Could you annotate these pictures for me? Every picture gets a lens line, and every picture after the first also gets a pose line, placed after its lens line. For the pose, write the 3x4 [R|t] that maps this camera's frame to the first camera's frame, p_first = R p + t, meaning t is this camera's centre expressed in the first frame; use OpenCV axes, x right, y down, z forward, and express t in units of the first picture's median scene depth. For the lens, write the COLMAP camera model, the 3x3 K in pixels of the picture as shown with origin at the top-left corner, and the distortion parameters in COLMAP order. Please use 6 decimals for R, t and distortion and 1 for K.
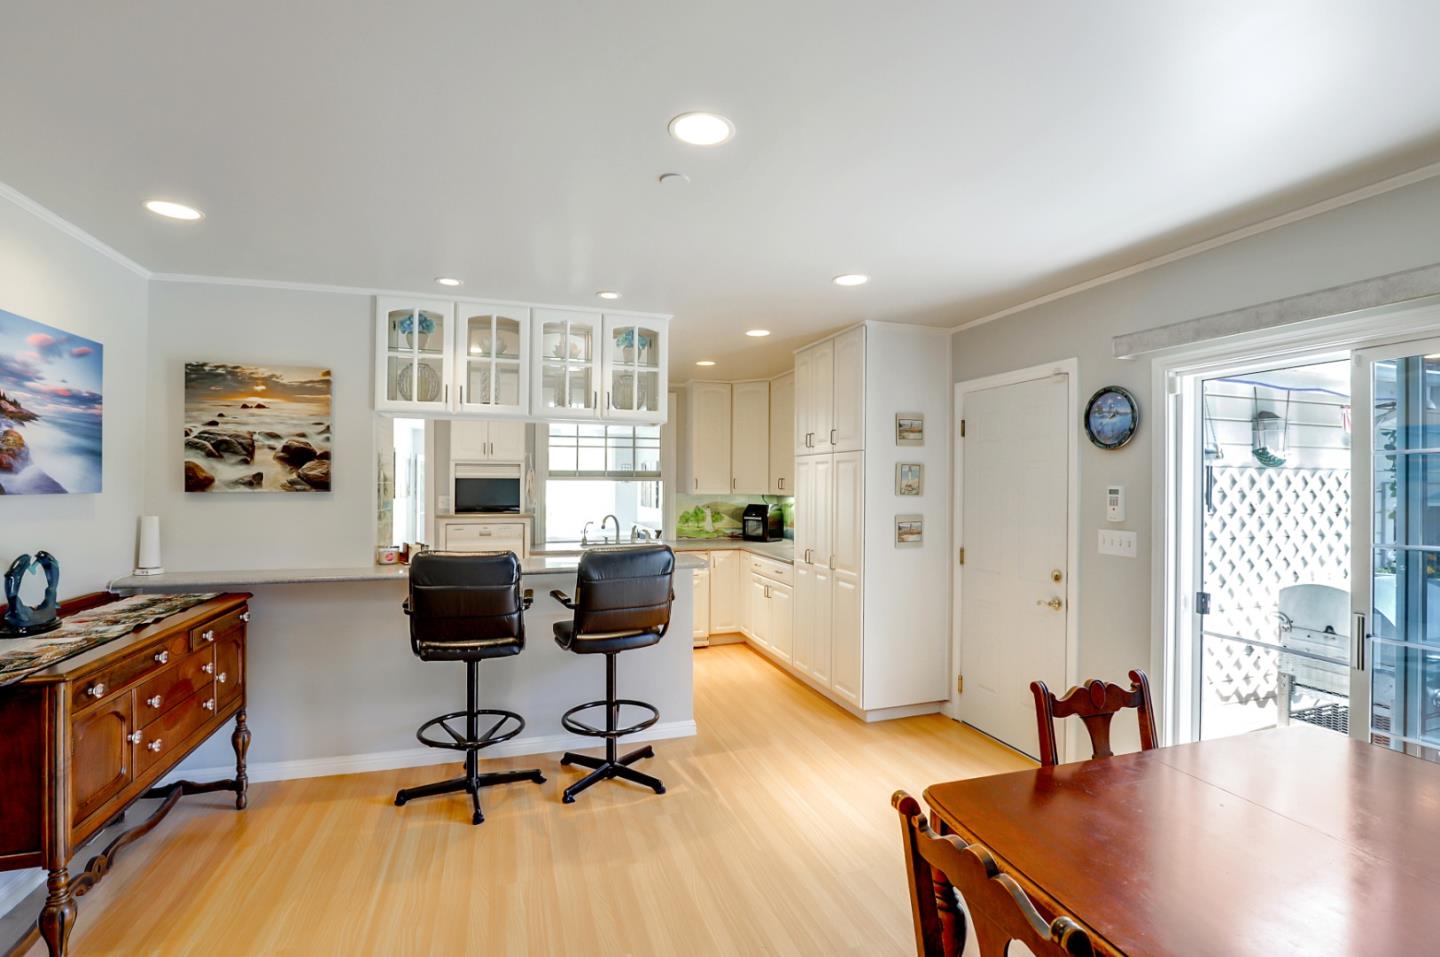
lens RADIAL K [[666.9, 0, 732.0], [0, 666.9, 482.8], [0, 0, 1]] dist [-0.024790, 0.000426]
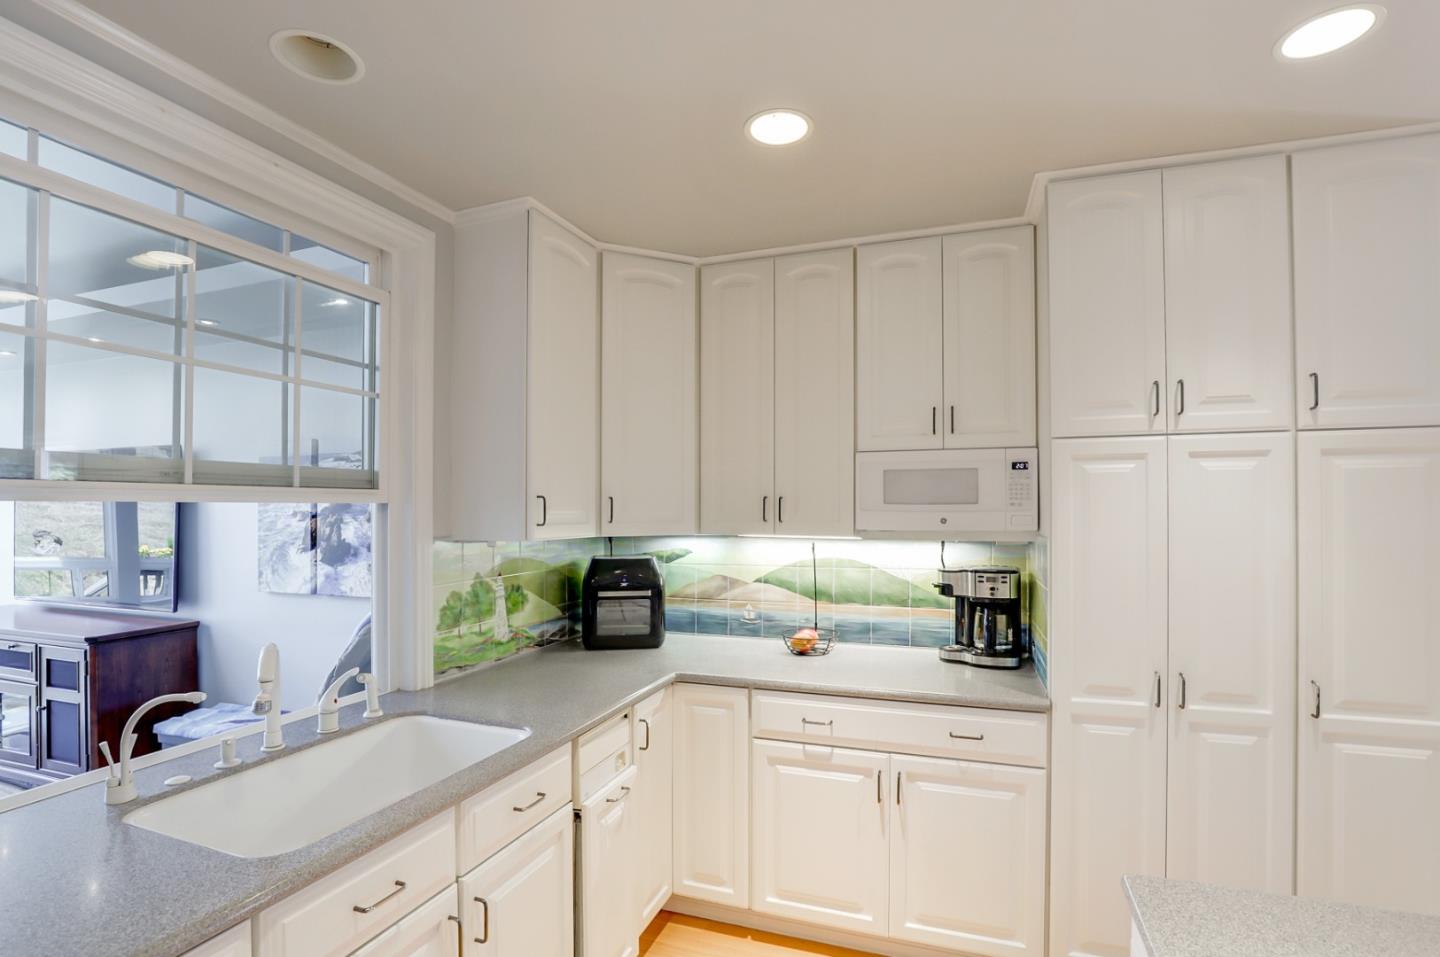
lens RADIAL K [[669.8, 0, 733.4], [0, 669.8, 505.8], [0, 0, 1]] dist [-0.031629, 0.000732]
pose [[0.610769, -0.002545, 0.791805, -0.405030], [0.004783, 0.999988, -0.000476, -0.000313], [-0.791795, 0.004078, 0.610774, 1.112347]]
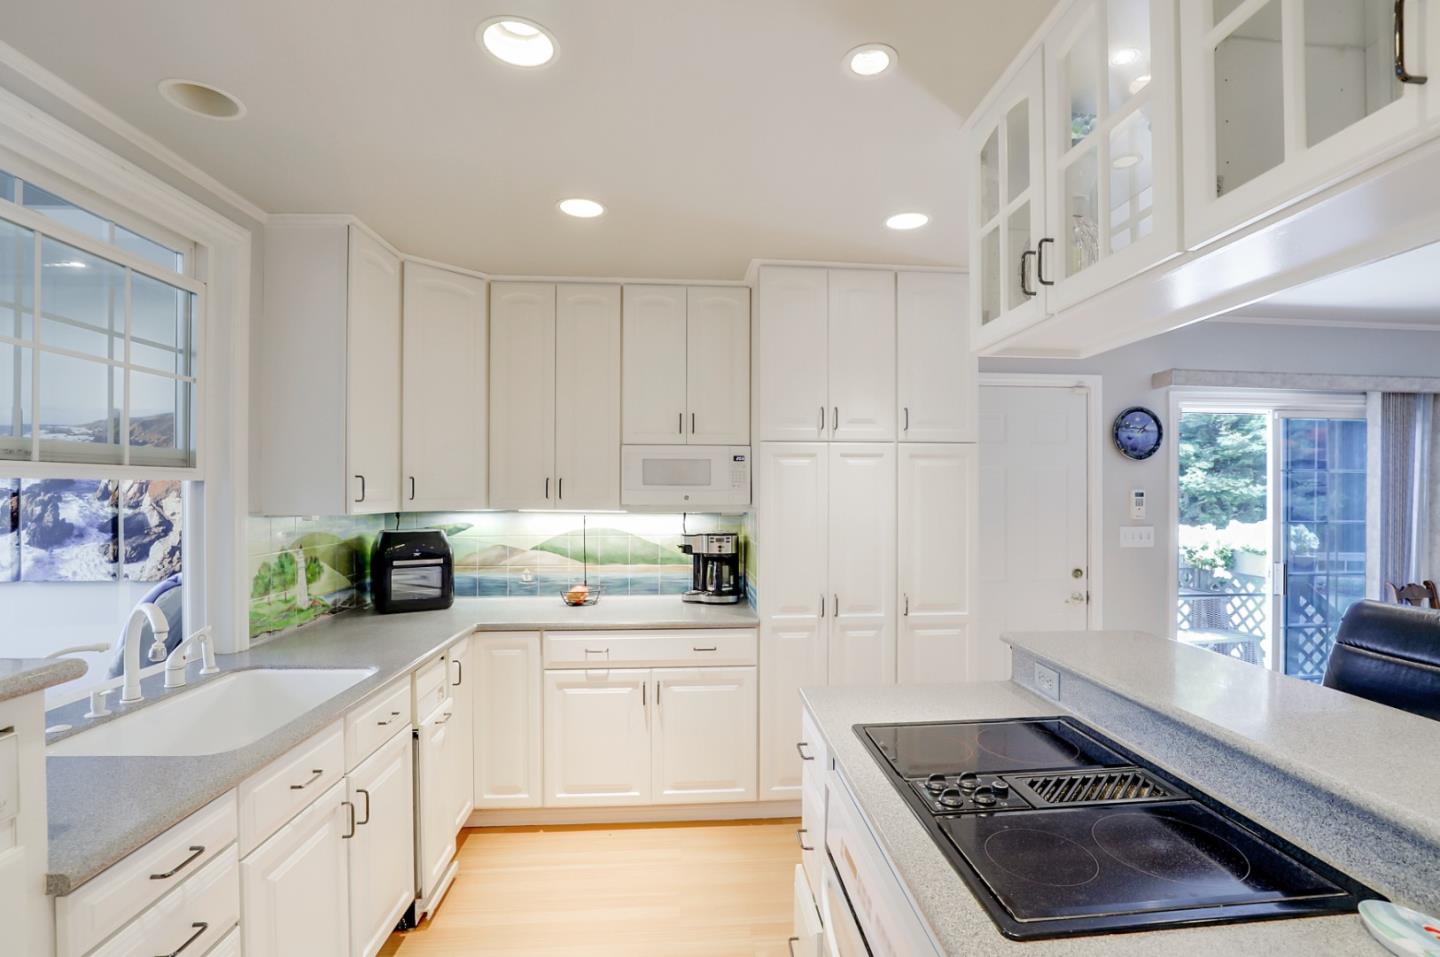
lens RADIAL K [[666.9, 0, 732.0], [0, 666.9, 482.8], [0, 0, 1]] dist [-0.024790, 0.000426]
pose [[0.242355, 0.005671, 0.970171, -0.583276], [-0.001503, 0.999984, -0.005470, 0.000066], [-0.970187, -0.000132, 0.242359, 1.079896]]
